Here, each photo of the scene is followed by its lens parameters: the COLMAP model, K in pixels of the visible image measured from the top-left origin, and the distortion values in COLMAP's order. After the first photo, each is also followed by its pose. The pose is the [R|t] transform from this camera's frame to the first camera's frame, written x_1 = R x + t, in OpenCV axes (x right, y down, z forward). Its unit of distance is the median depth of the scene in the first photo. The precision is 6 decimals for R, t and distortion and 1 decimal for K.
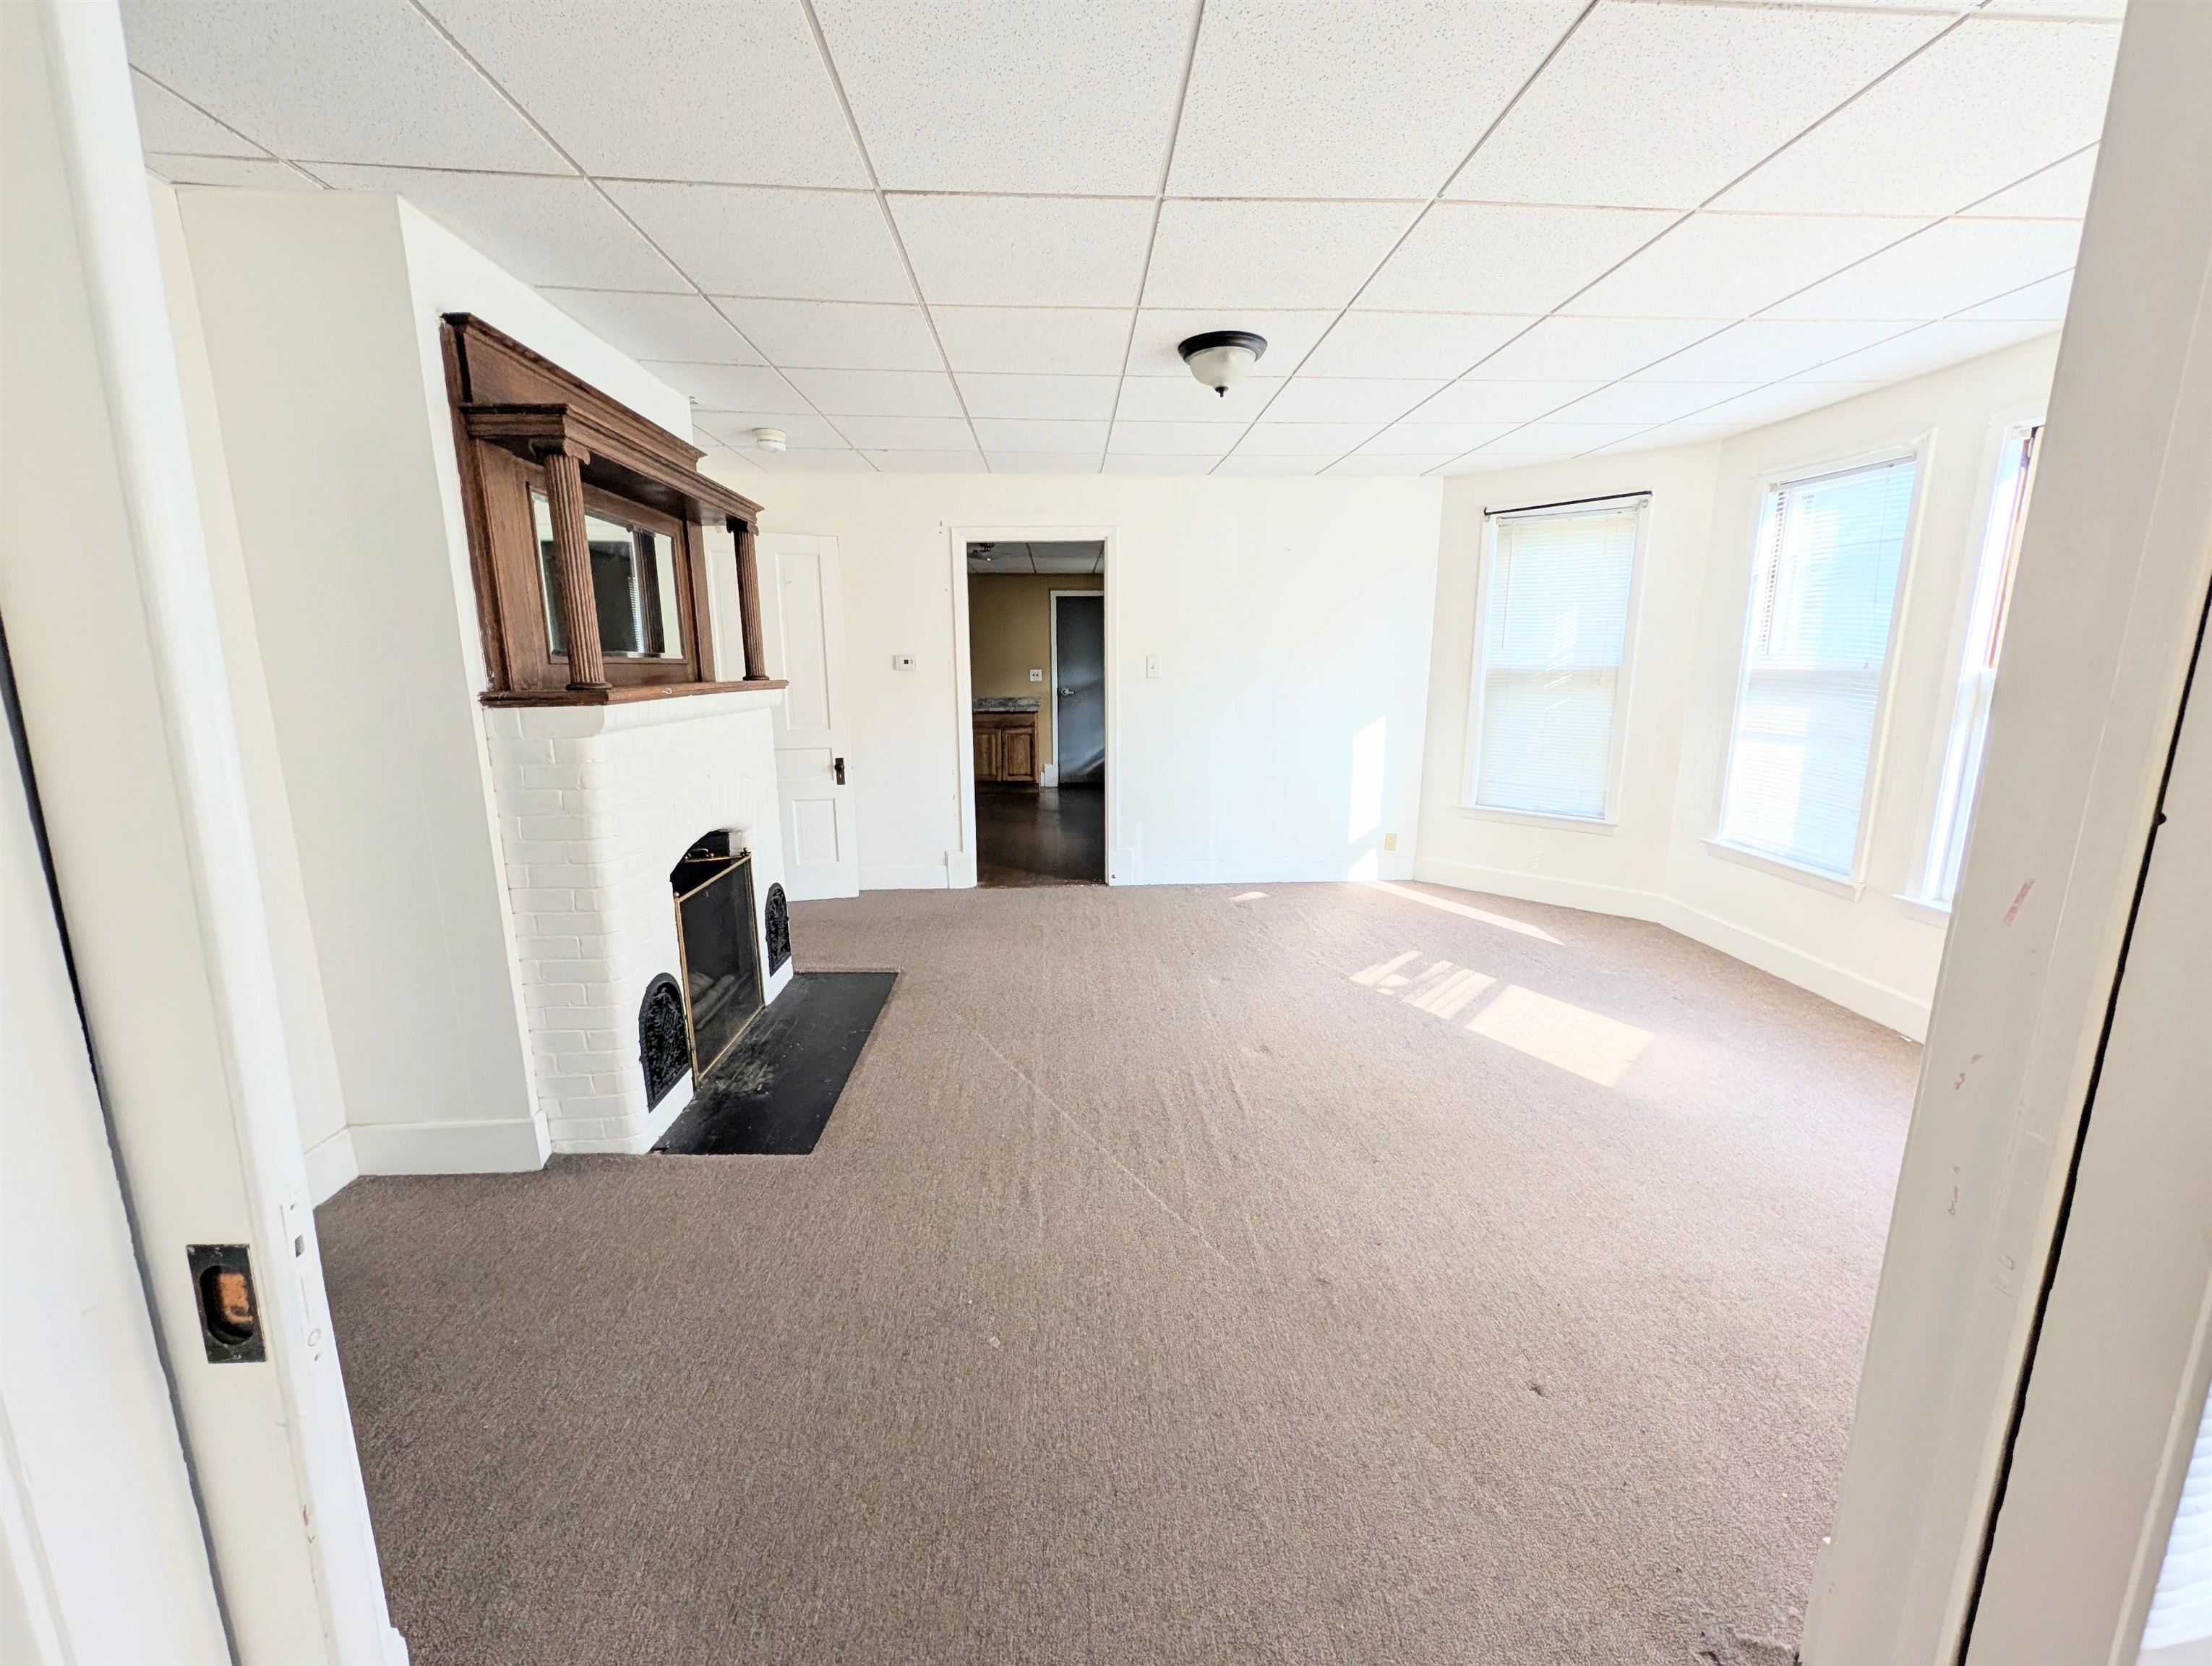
lens RADIAL K [[872.3, 0, 1107.2], [0, 872.3, 837.2], [0, 0, 1]] dist [0.000582, -0.001187]
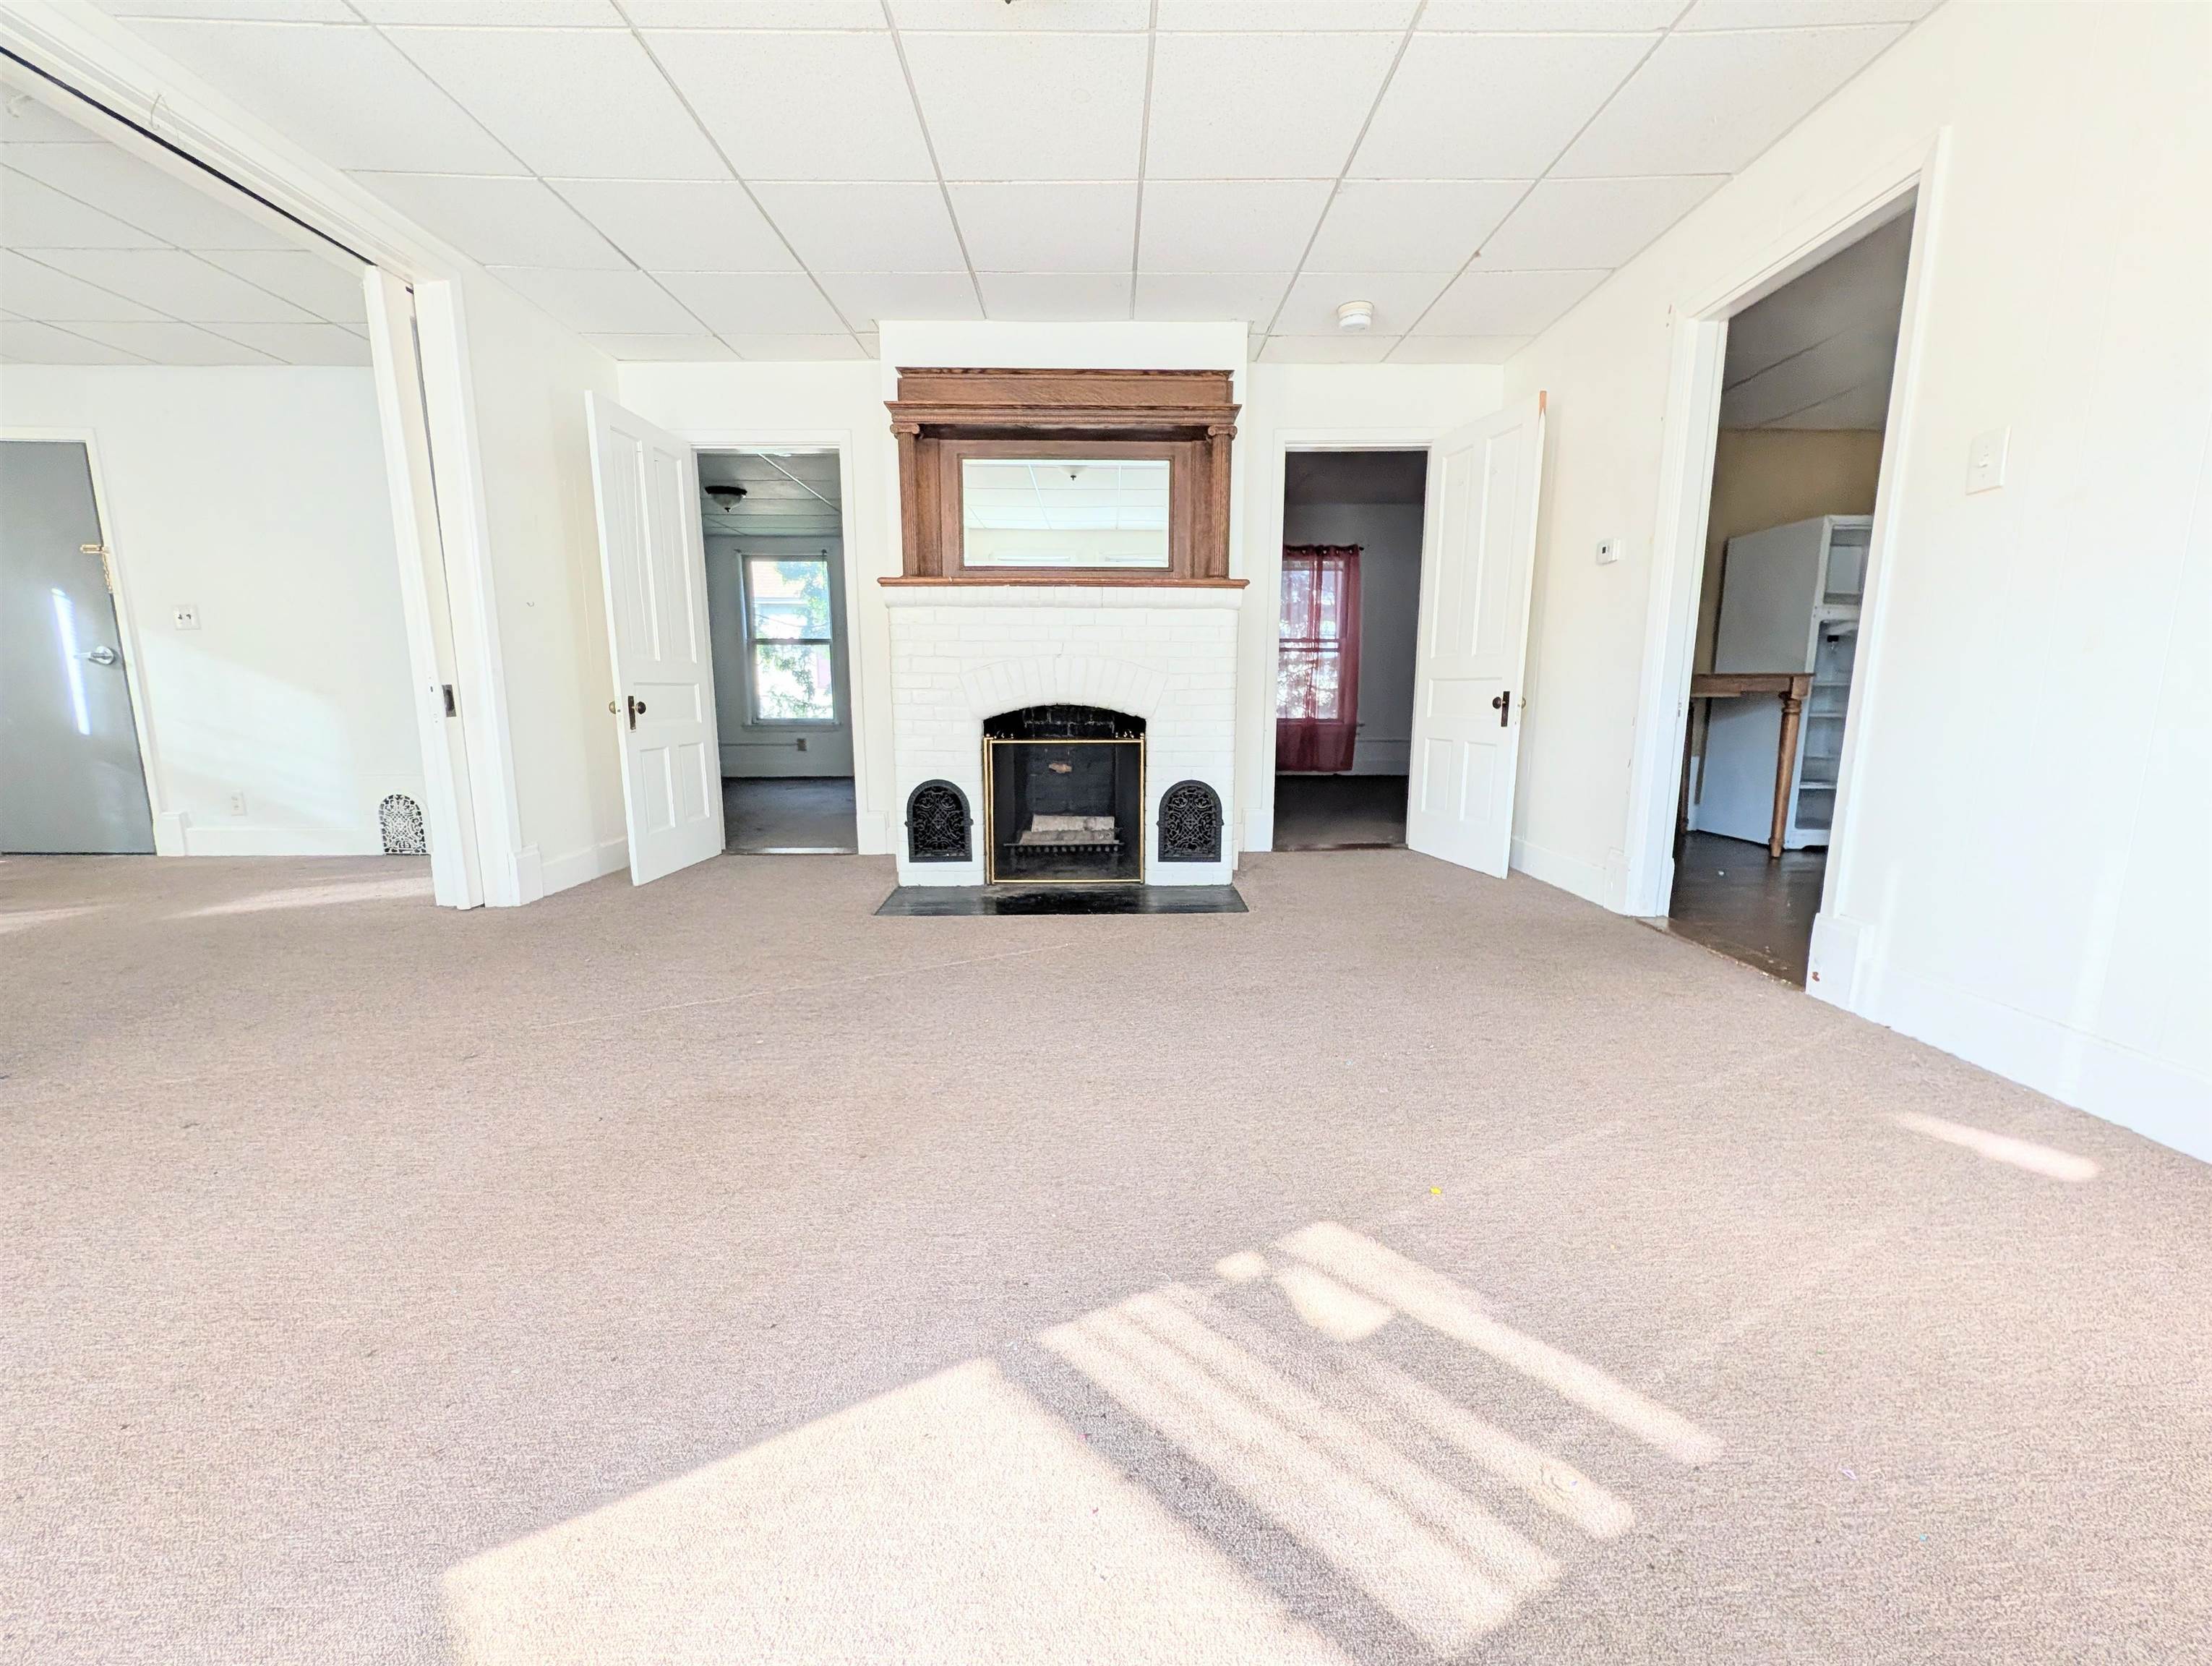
lens RADIAL K [[872.3, 0, 1104.1], [0, 872.3, 822.4], [0, 0, 1]] dist [0.000582, -0.001187]
pose [[-0.051695, 0.150927, -0.987192, 0.582890], [-0.198903, 0.967153, 0.158279, -0.036319], [0.978655, 0.204538, -0.019977, 0.834201]]
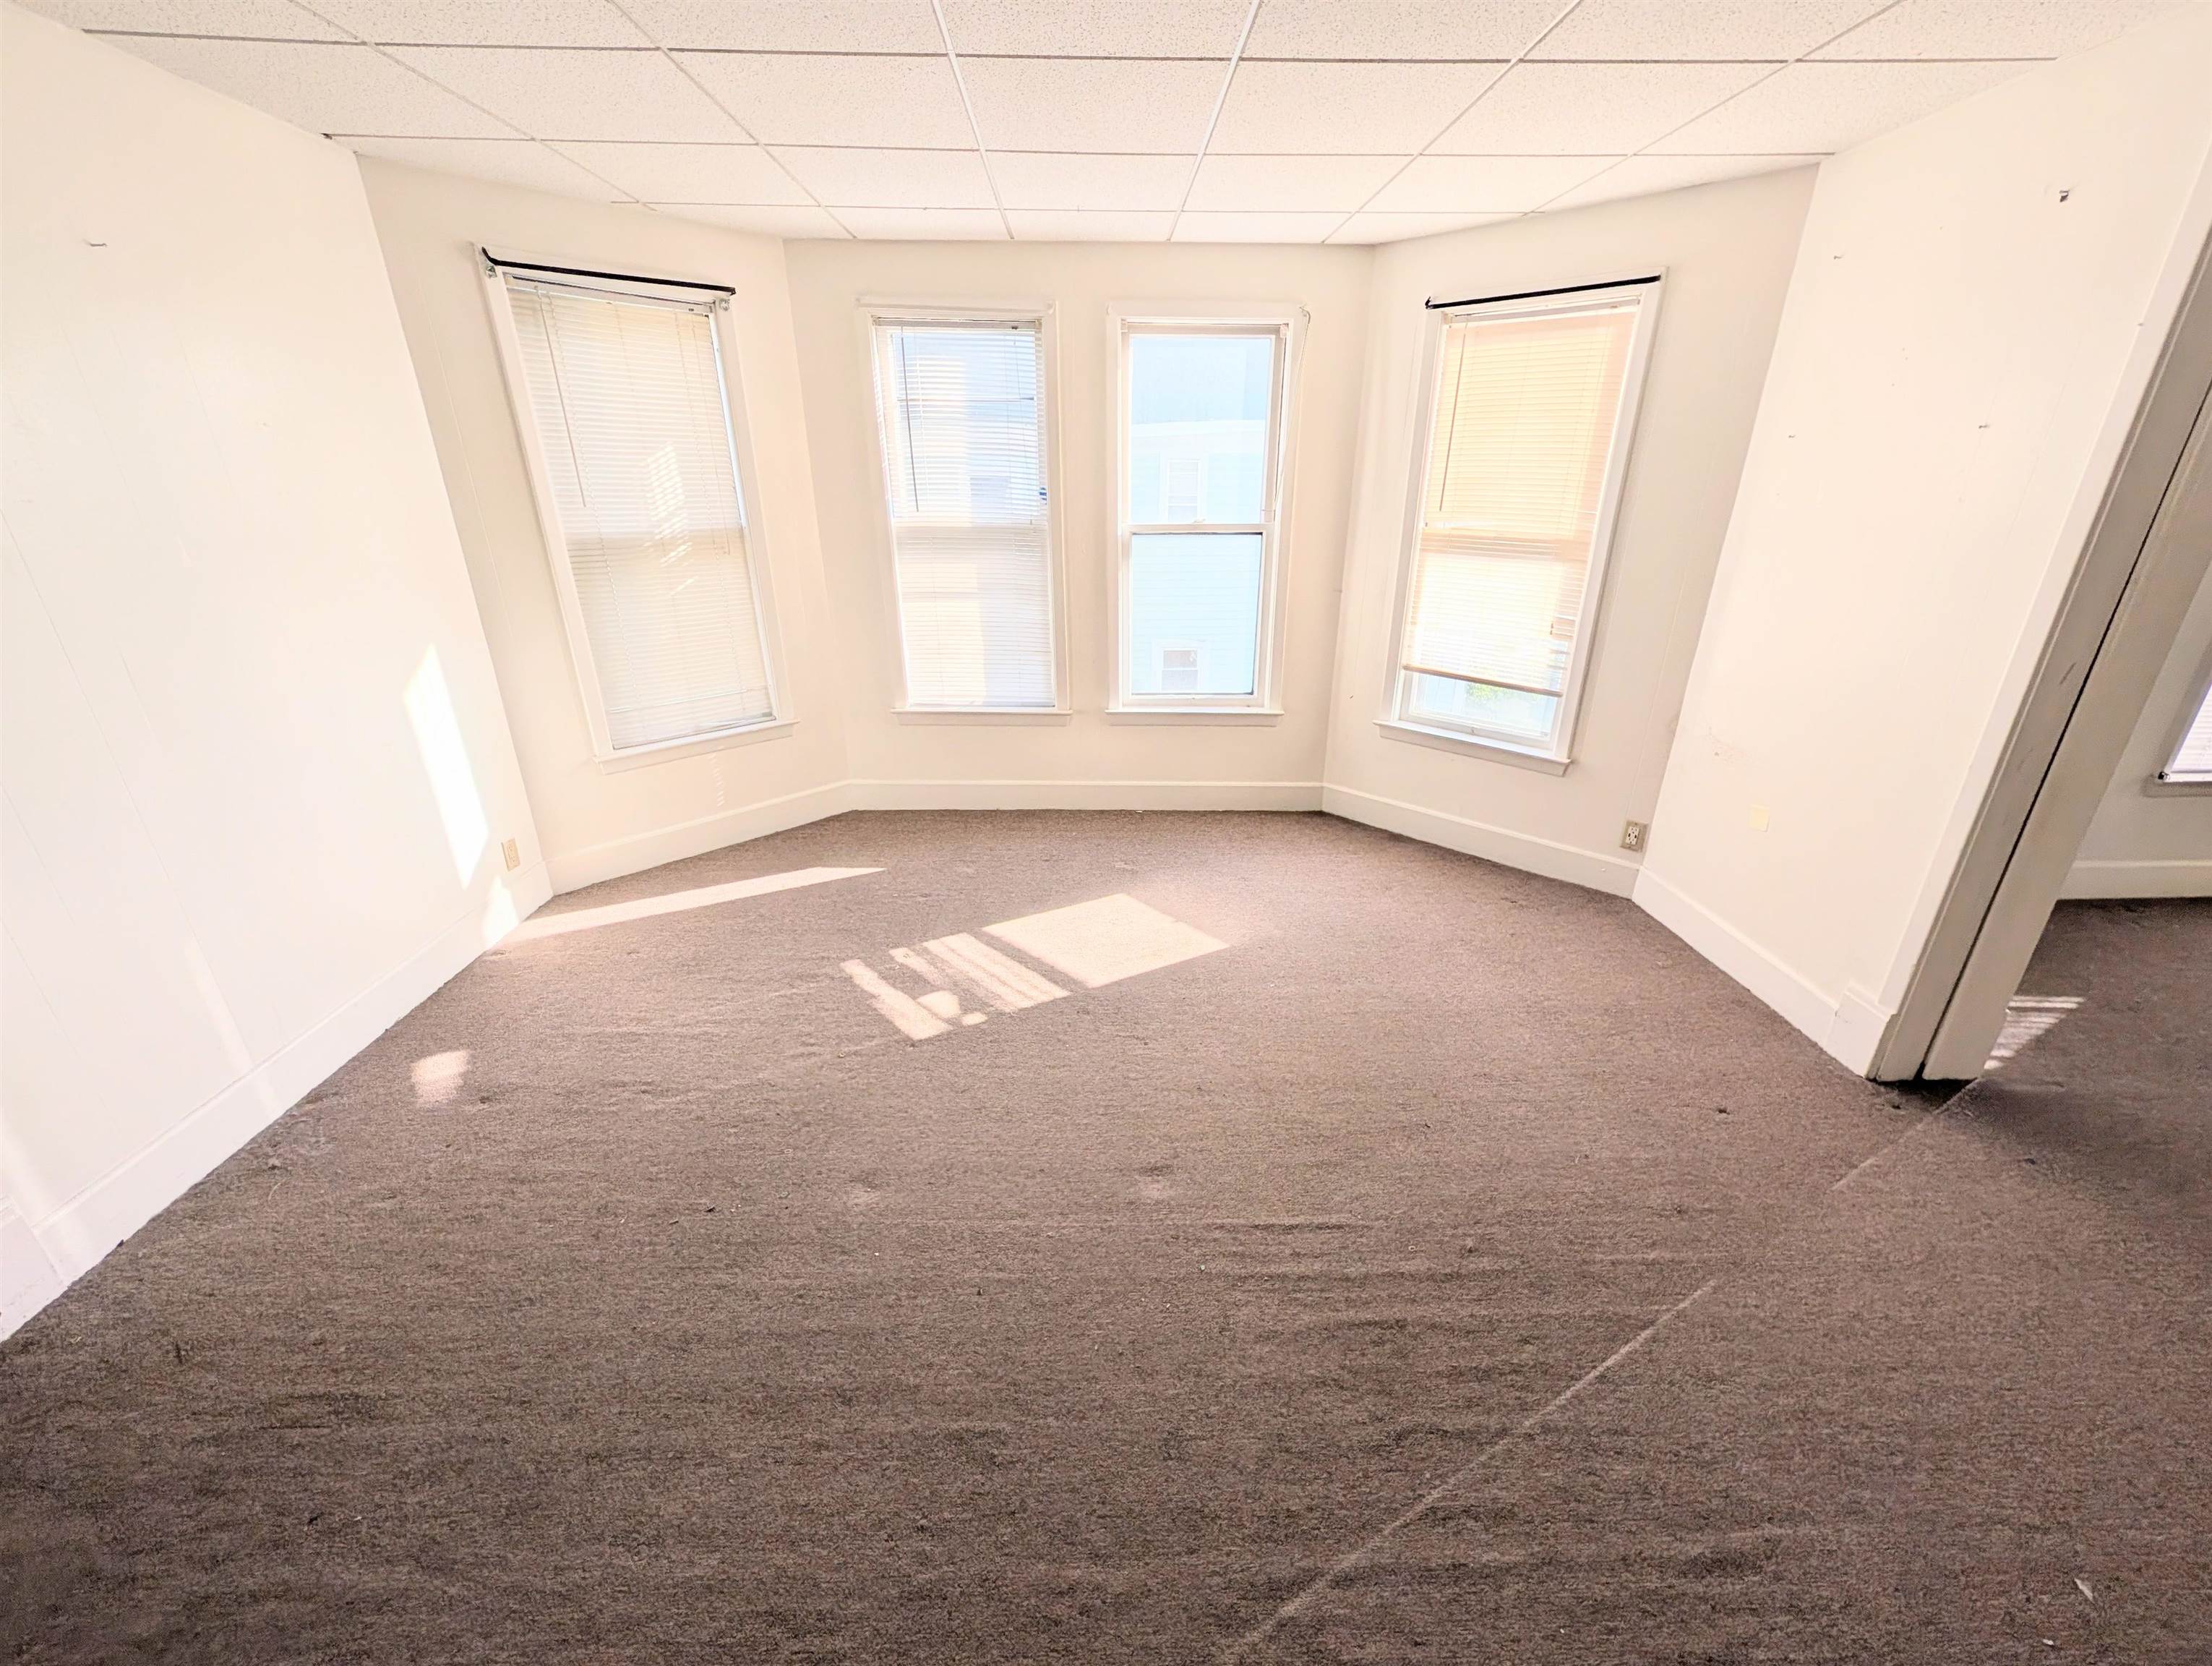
lens RADIAL K [[872.3, 0, 1114.7], [0, 872.3, 829.6], [0, 0, 1]] dist [0.000582, -0.001187]
pose [[0.029681, -0.375094, 0.926511, -0.261897], [0.200285, 0.910353, 0.362136, -0.185527], [-0.979288, 0.174818, 0.102146, 0.714234]]
